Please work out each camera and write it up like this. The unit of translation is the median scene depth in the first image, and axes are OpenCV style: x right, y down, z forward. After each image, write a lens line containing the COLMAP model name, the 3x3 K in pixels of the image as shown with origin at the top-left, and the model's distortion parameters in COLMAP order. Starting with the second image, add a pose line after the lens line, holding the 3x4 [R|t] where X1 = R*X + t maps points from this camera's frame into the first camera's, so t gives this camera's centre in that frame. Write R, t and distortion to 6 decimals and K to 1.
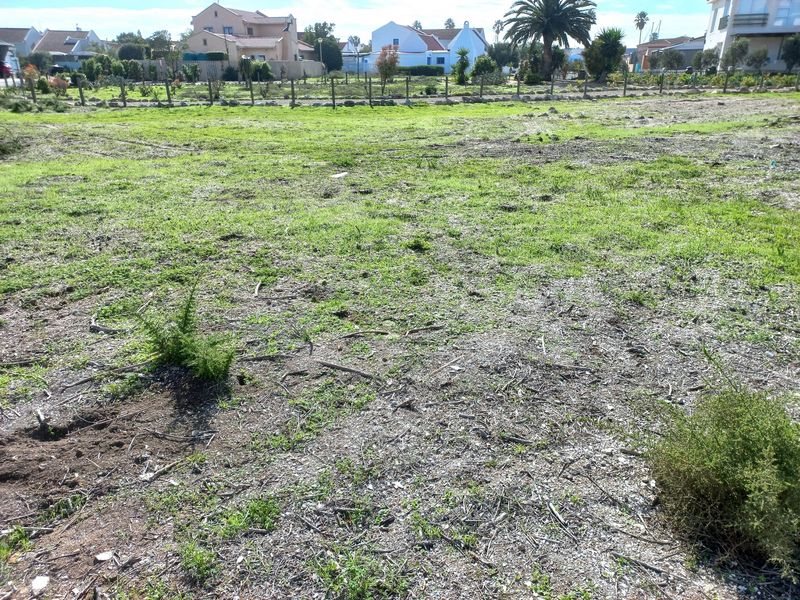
lens RADIAL K [[569.5, 0, 400.0], [0, 569.5, 300.0], [0, 0, 1]] dist [0.030270, -0.001665]
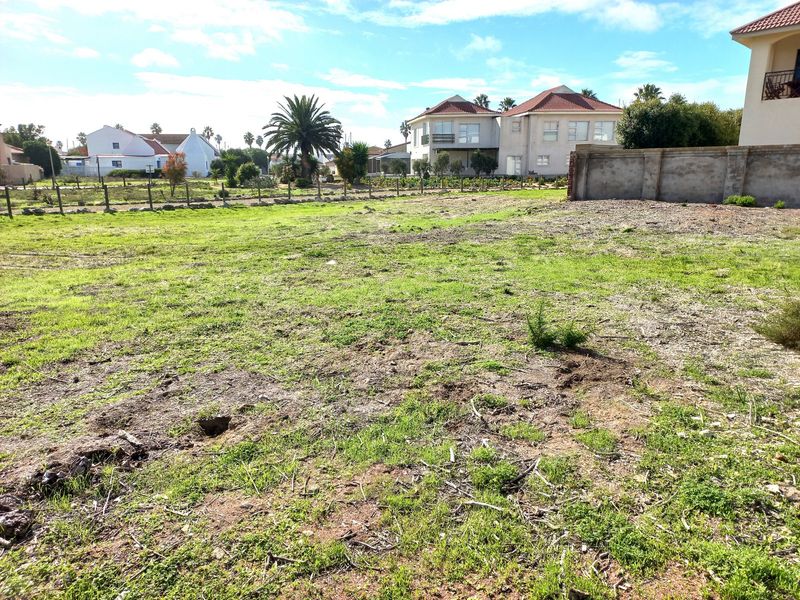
lens RADIAL K [[573.3, 0, 400.0], [0, 573.3, 300.0], [0, 0, 1]] dist [0.066907, -0.064534]
pose [[0.882294, -0.107284, 0.458310, -0.132719], [0.180261, 0.976462, -0.118443, 0.008364], [-0.434815, 0.187117, 0.880865, -0.035330]]
